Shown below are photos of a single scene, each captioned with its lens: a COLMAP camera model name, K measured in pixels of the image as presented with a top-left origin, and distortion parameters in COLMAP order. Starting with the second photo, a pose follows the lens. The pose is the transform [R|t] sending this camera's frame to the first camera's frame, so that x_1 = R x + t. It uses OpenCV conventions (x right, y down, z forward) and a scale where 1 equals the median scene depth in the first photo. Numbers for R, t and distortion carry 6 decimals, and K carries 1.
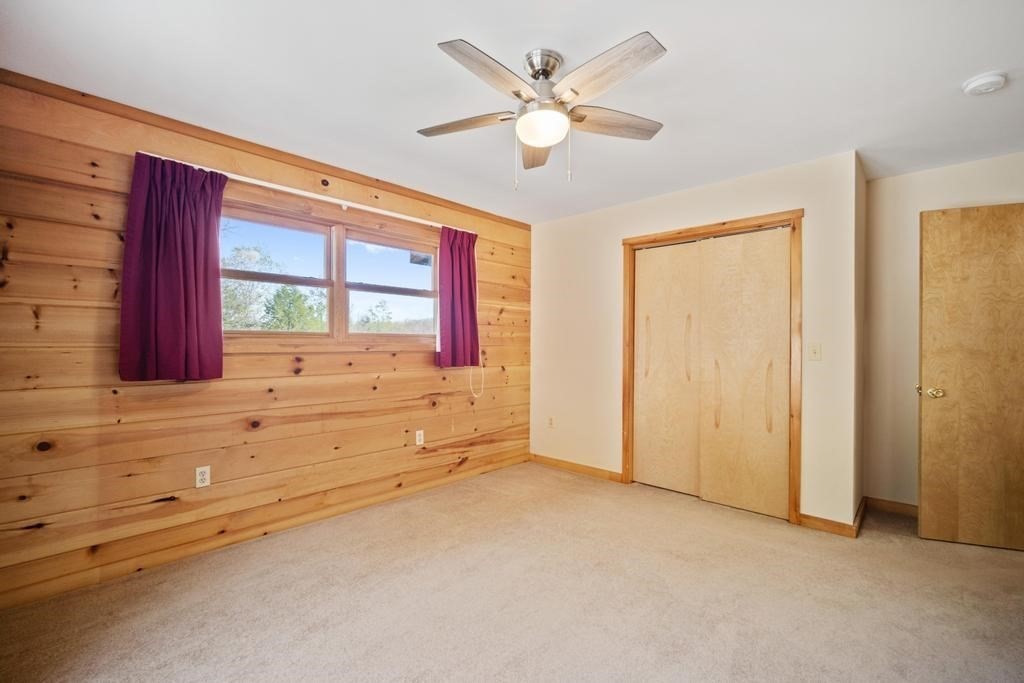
lens RADIAL K [[451.4, 0, 511.2], [0, 451.4, 345.2], [0, 0, 1]] dist [0.004286, 0.000521]
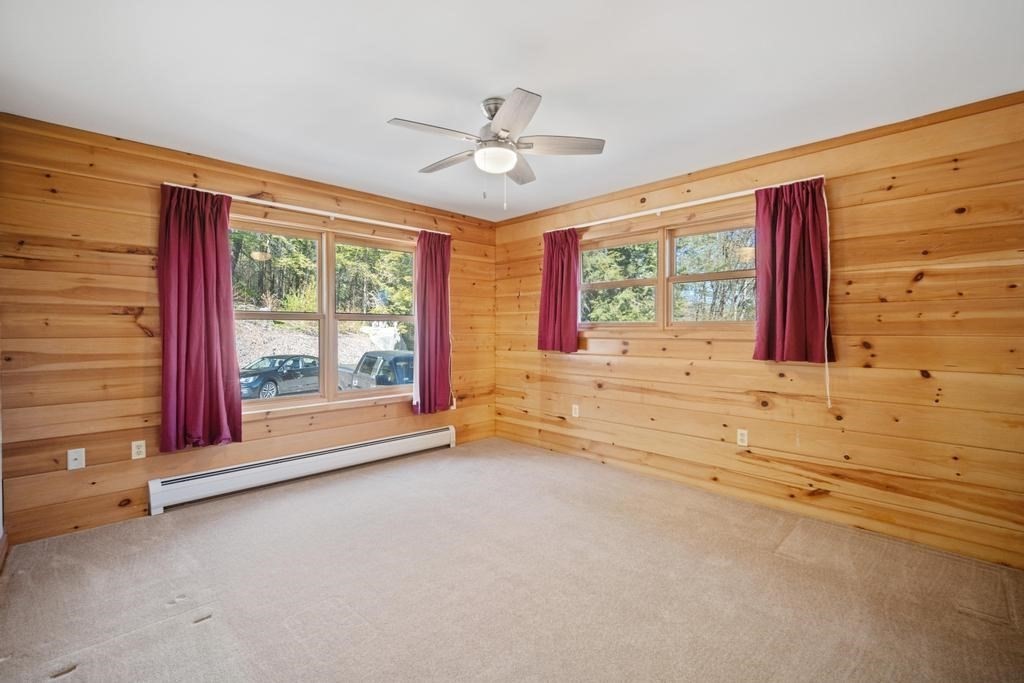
lens RADIAL K [[451.4, 0, 510.6], [0, 451.4, 330.6], [0, 0, 1]] dist [0.004286, 0.000521]
pose [[-0.033691, 0.000257, -0.999432, 0.833622], [-0.003522, 0.999994, 0.000376, -0.004504], [0.999426, 0.003532, -0.033690, 0.686762]]
